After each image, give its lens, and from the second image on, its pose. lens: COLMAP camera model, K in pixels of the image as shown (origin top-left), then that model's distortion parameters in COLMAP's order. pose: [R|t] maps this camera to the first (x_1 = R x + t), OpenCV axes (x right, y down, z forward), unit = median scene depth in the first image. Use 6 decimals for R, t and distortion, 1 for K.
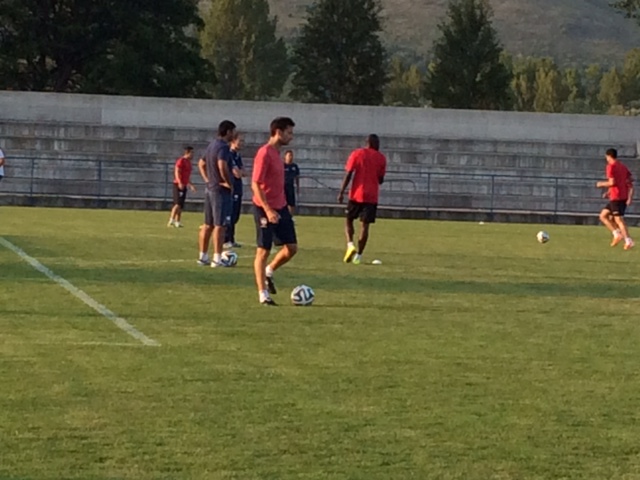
lens RADIAL K [[2861.5, 0, 320.4], [0, 2861.5, 241.5], [0, 0, 1]] dist [0.087932, 0.000000]
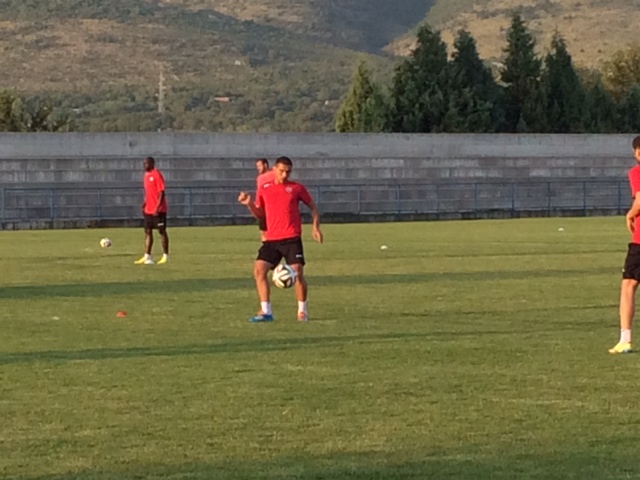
lens RADIAL K [[2861.5, 0, 320.0], [0, 2861.5, 234.2], [0, 0, 1]] dist [0.087932, 0.000000]
pose [[0.885741, -0.052060, 0.461252, -0.607000], [0.053405, 0.998521, 0.010148, -0.017842], [-0.461098, 0.015644, 0.887211, -0.110007]]
